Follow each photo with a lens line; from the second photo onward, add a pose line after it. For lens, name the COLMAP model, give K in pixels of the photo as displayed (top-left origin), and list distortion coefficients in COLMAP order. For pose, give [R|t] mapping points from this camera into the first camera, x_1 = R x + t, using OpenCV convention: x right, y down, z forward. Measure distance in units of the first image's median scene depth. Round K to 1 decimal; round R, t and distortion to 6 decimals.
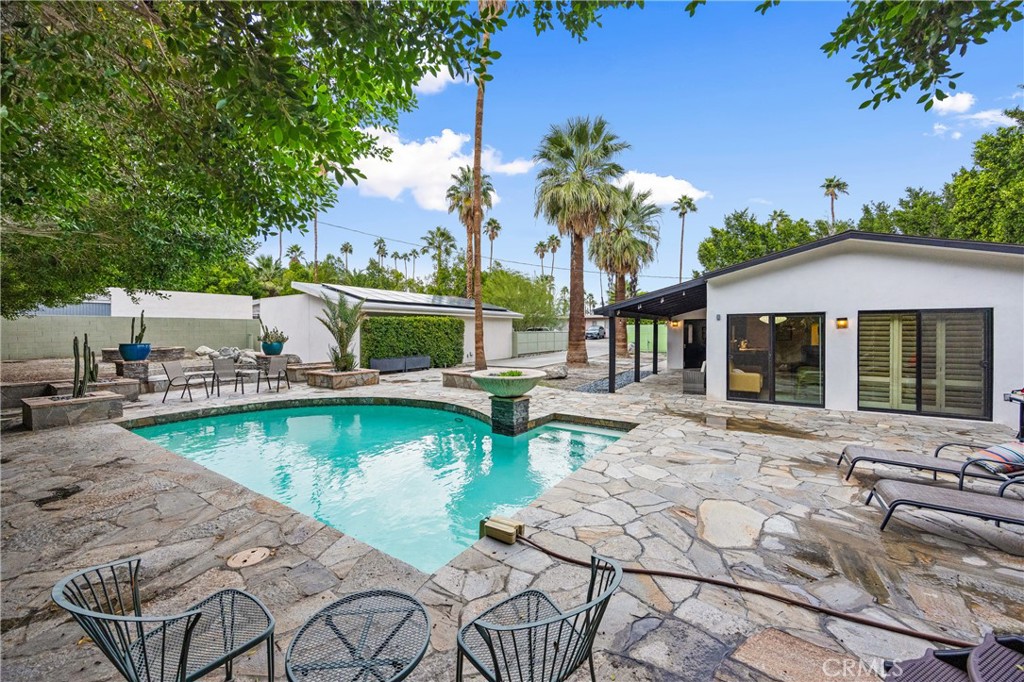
lens RADIAL K [[391.0, 0, 514.6], [0, 391.0, 337.5], [0, 0, 1]] dist [-0.000216, -0.000731]
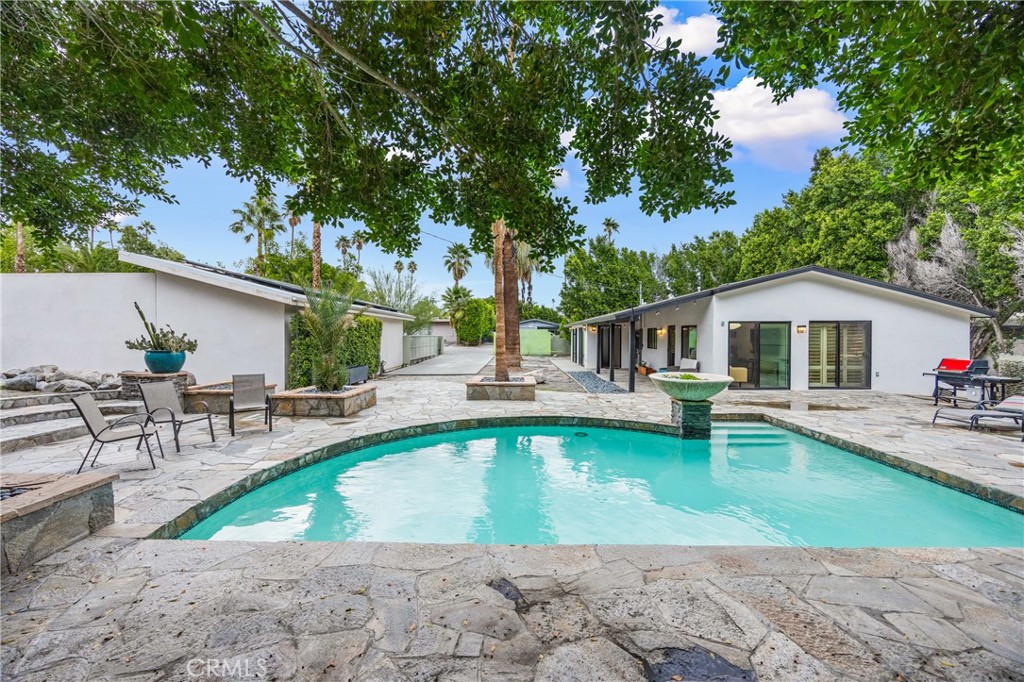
lens RADIAL K [[391.0, 0, 506.7], [0, 391.0, 338.8], [0, 0, 1]] dist [-0.000216, -0.000731]
pose [[0.844725, -0.002664, 0.535194, -0.823114], [0.006935, 0.999958, -0.005968, -0.000287], [-0.535155, 0.008753, 0.844708, 0.369430]]
